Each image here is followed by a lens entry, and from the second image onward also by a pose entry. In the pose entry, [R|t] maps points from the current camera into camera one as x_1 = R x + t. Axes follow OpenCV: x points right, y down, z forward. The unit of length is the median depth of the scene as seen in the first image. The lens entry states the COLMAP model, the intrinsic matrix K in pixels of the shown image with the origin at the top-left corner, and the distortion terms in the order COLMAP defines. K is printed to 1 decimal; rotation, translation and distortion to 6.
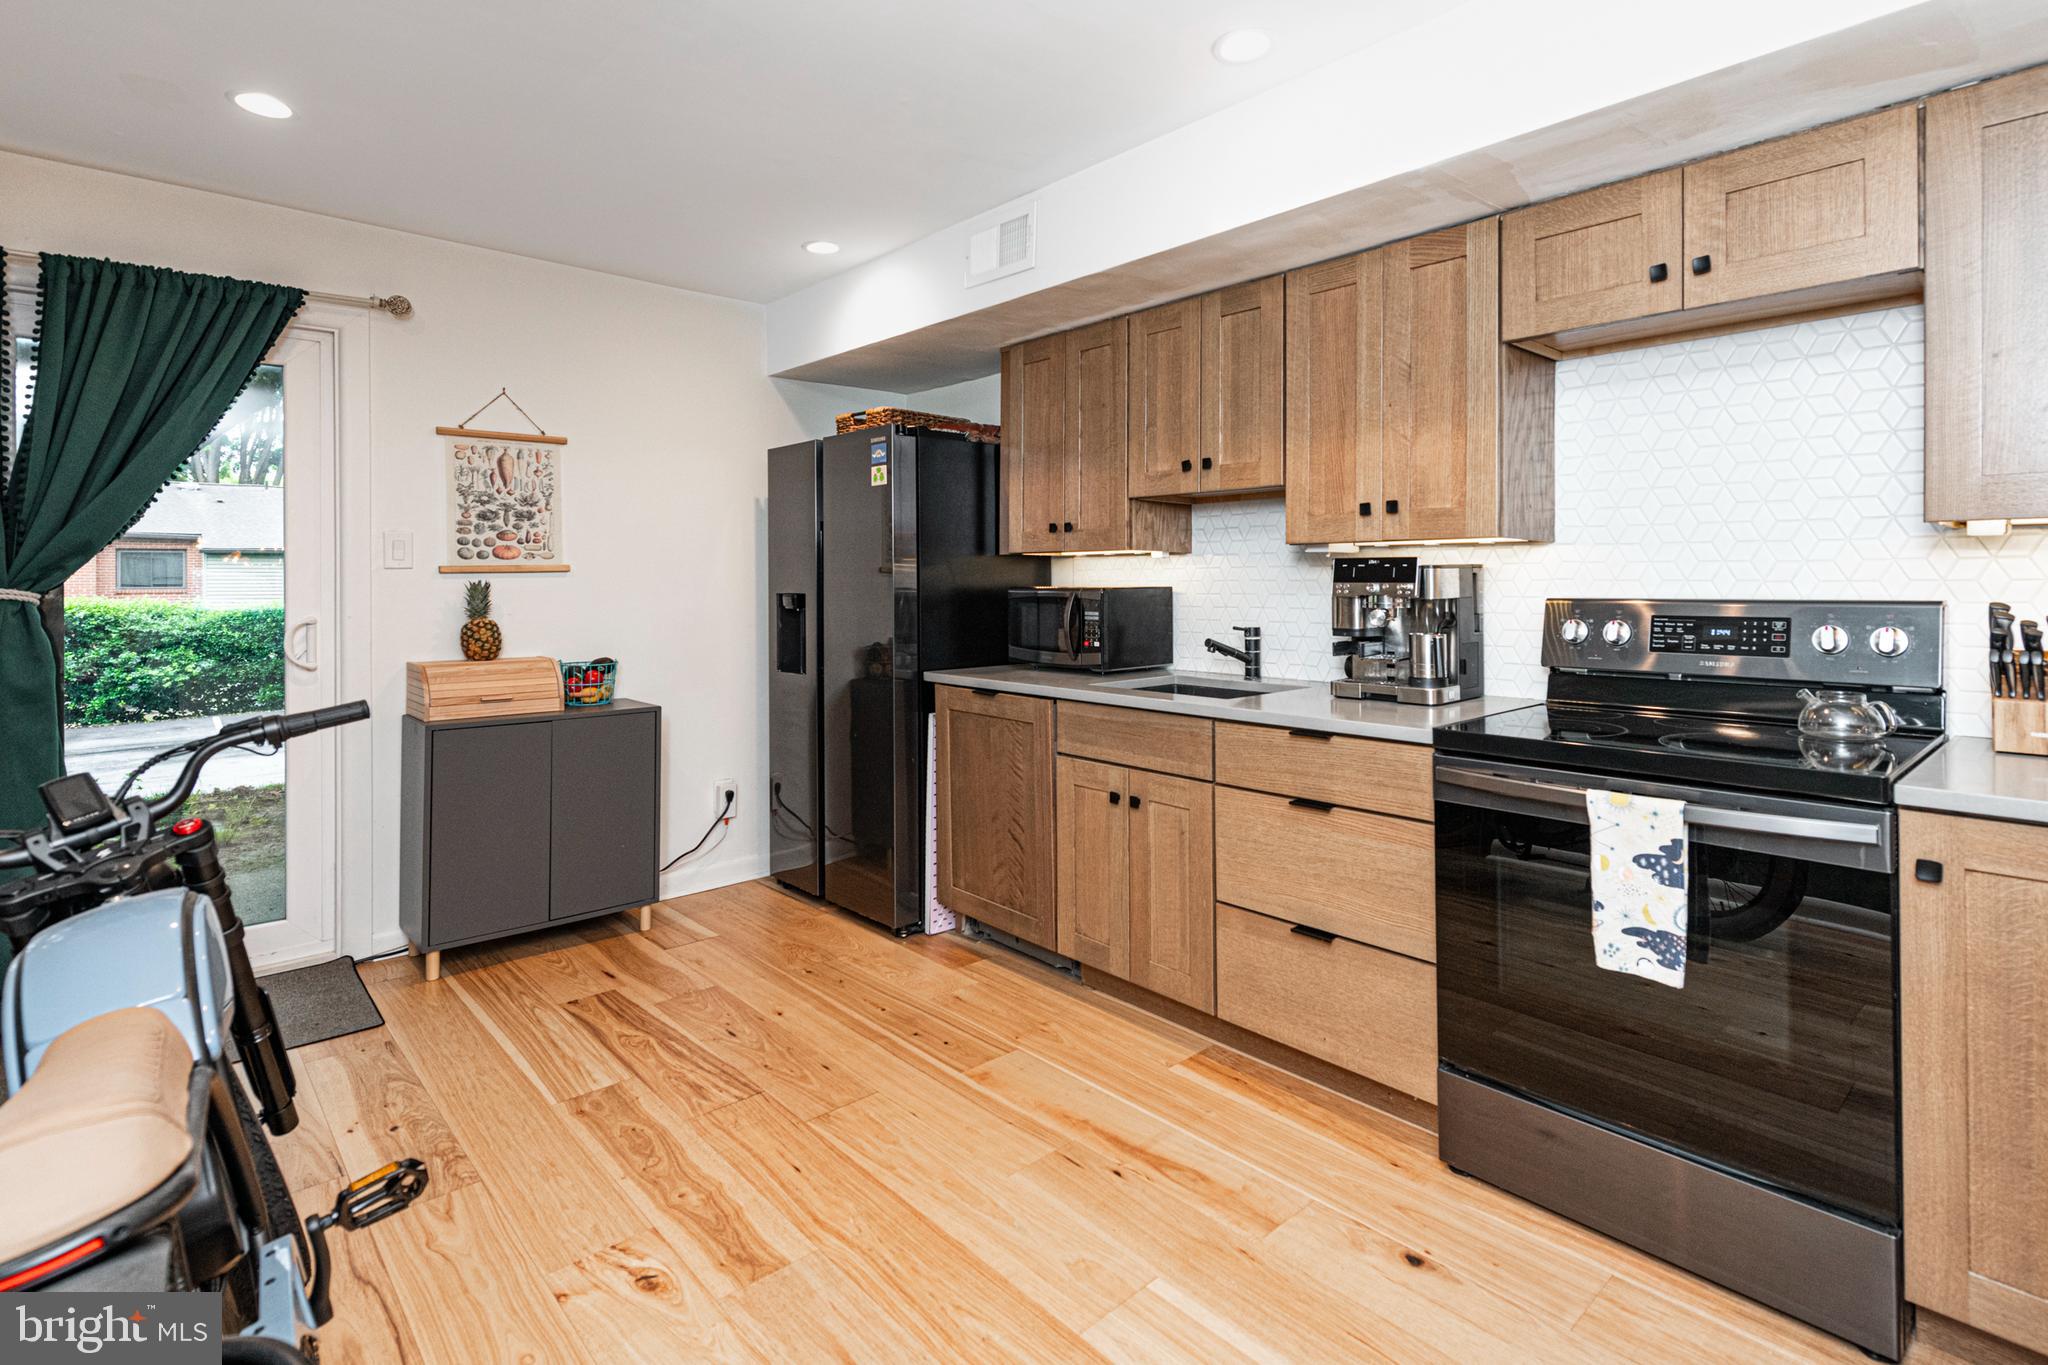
lens RADIAL K [[1012.9, 0, 1125.6], [0, 1012.9, 579.8], [0, 0, 1]] dist [0.032061, -0.019169]
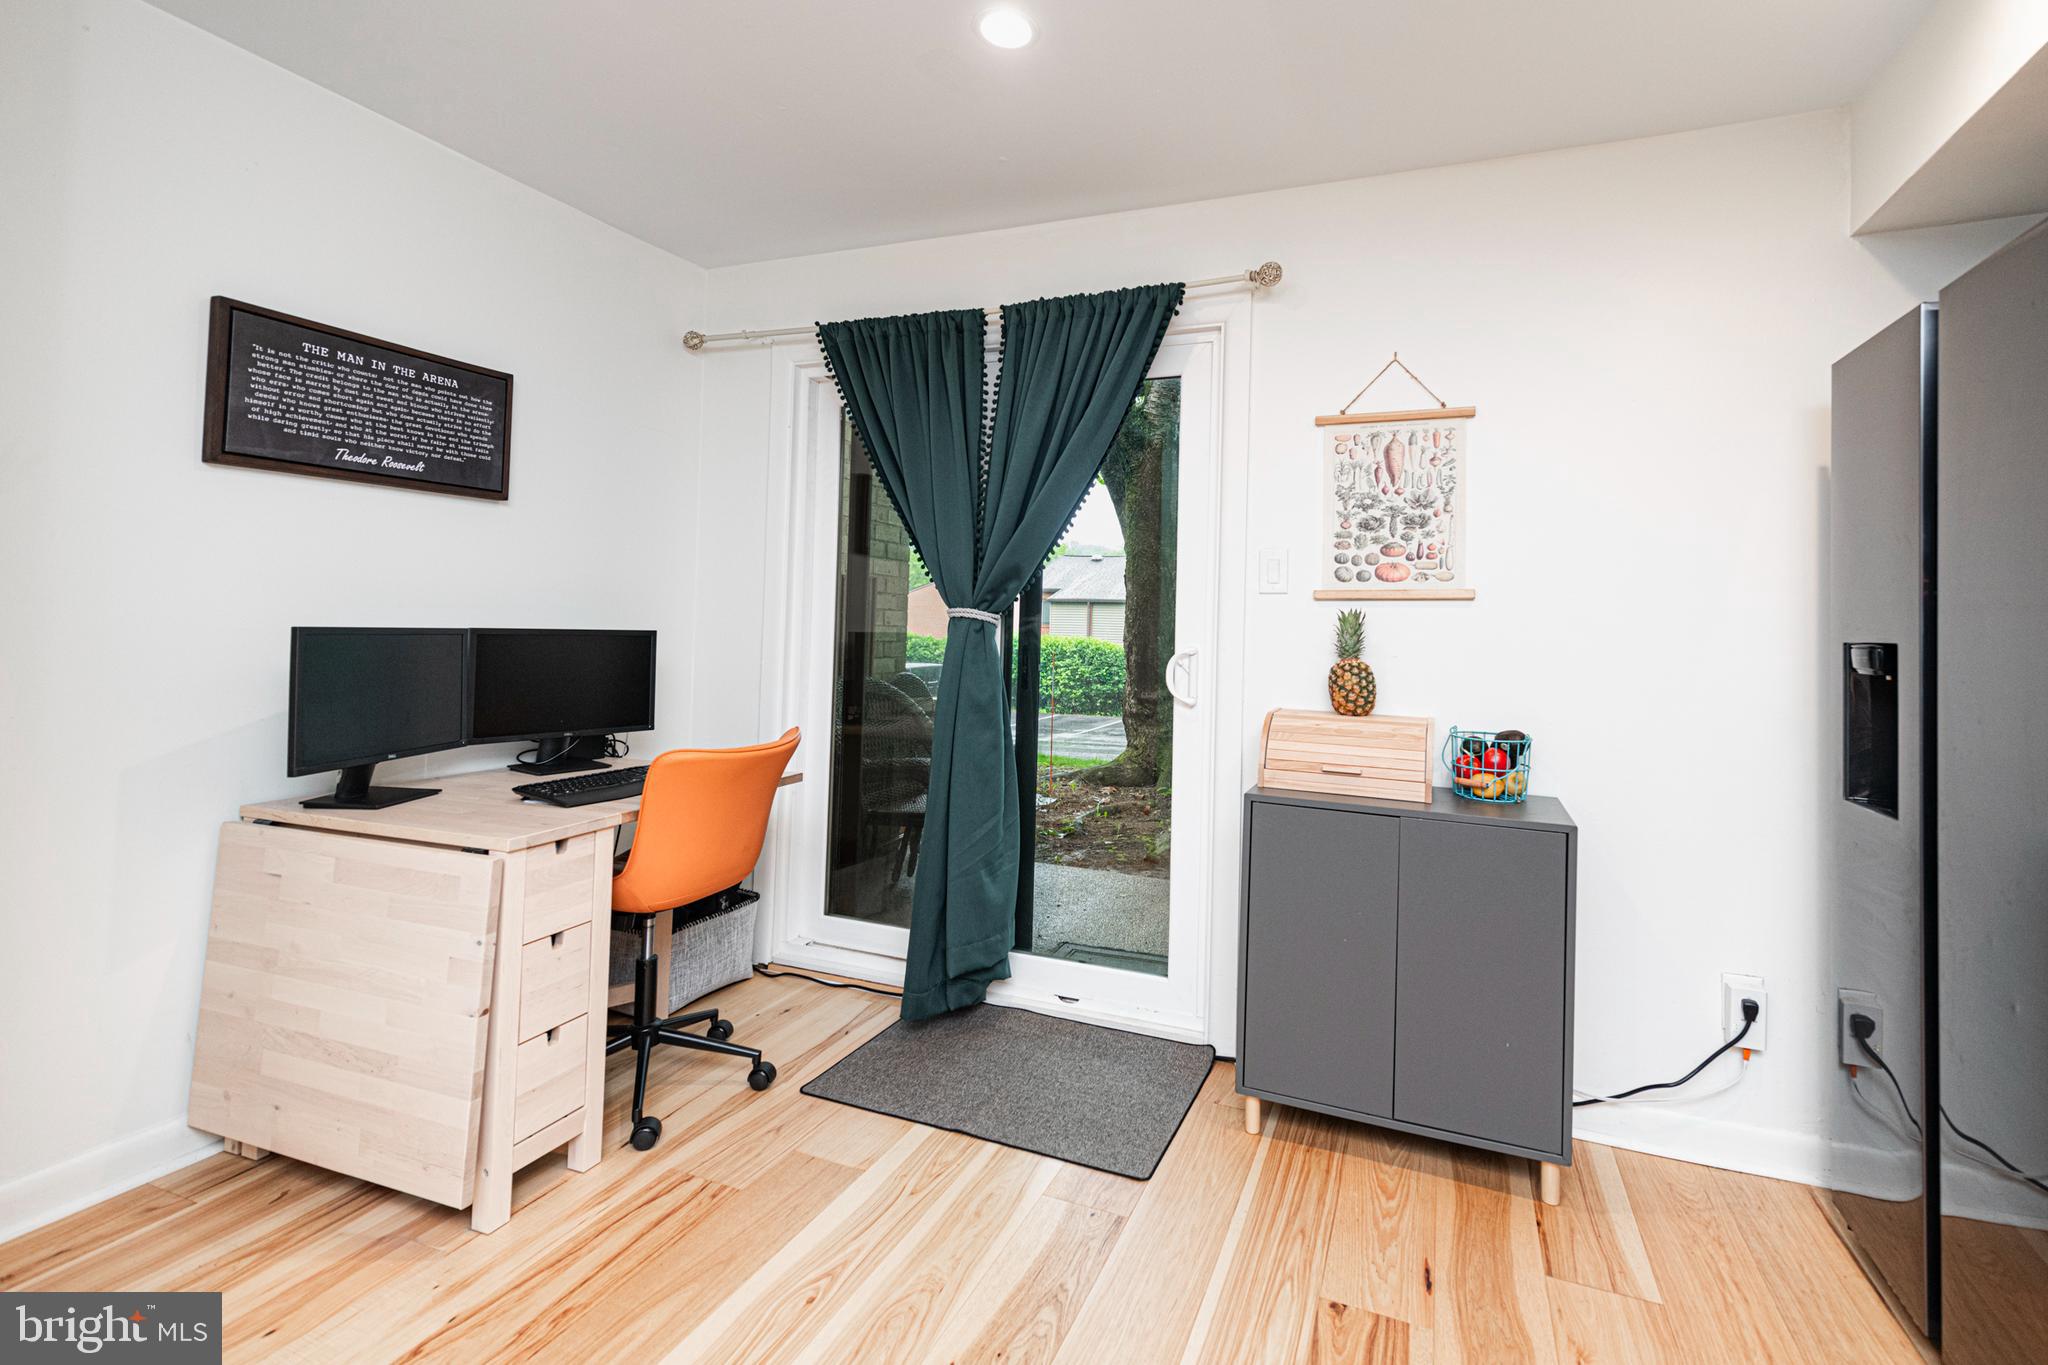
lens RADIAL K [[908.7, 0, 1090.6], [0, 908.7, 597.5], [0, 0, 1]] dist [0.001622, -0.000946]
pose [[0.401122, -0.013275, -0.915928, -0.106863], [-0.027764, 0.999259, -0.026641, 0.017369], [0.915604, 0.036116, 0.400456, 0.630560]]
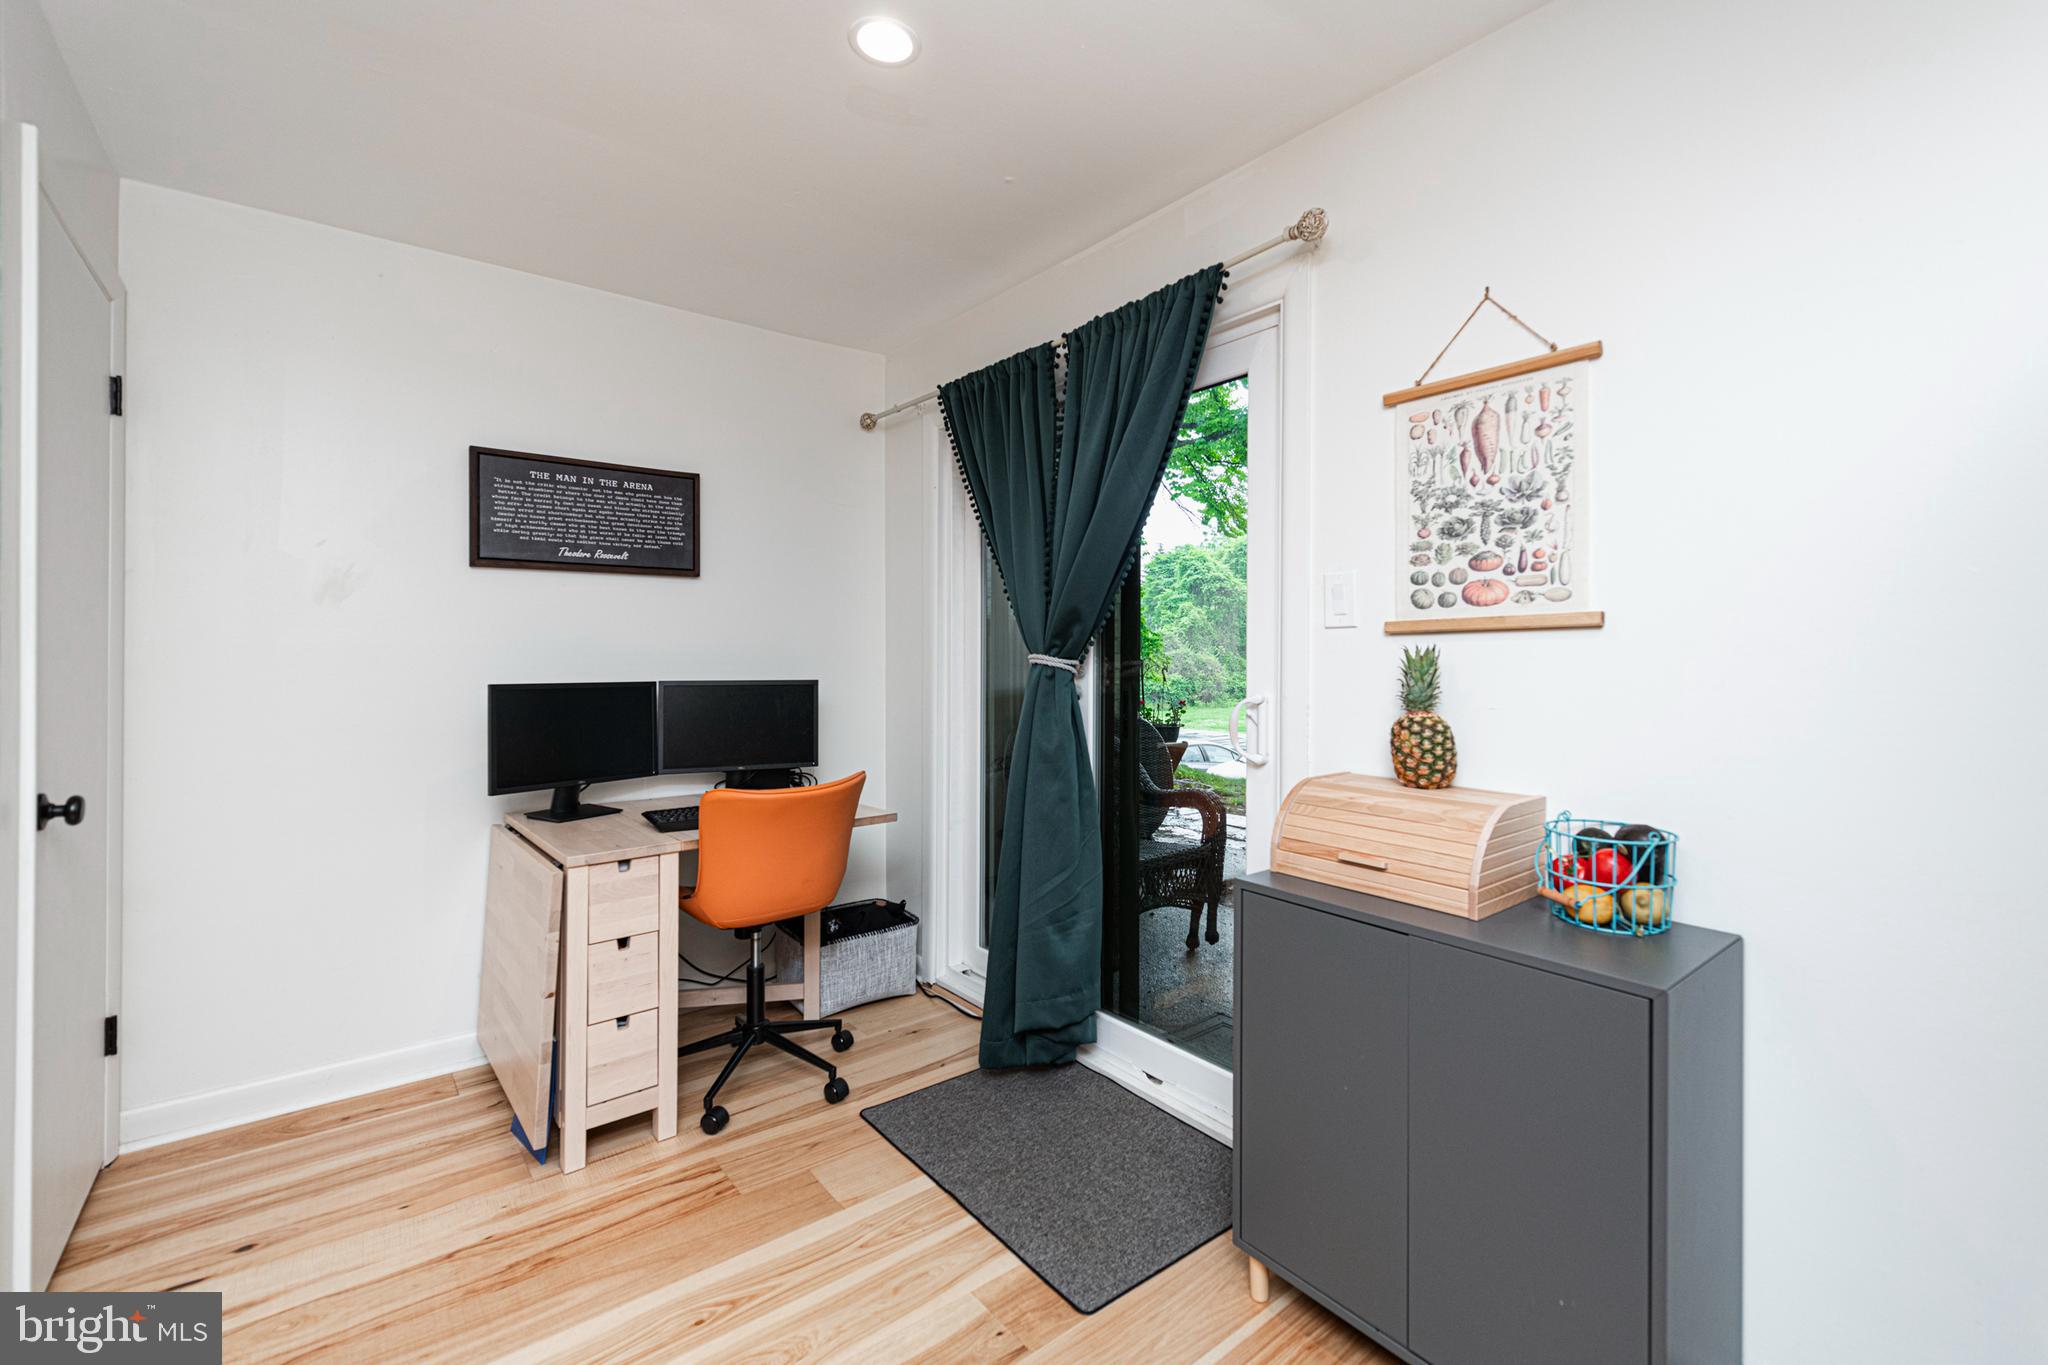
lens RADIAL K [[865.5, 0, 1047.2], [0, 865.5, 650.5], [0, 0, 1]] dist [0.002184, 0.000120]
pose [[-0.103308, -0.001415, -0.994648, -0.152855], [-0.001883, 0.999997, -0.001227, 0.005103], [0.994648, 0.001746, -0.103310, 0.960368]]
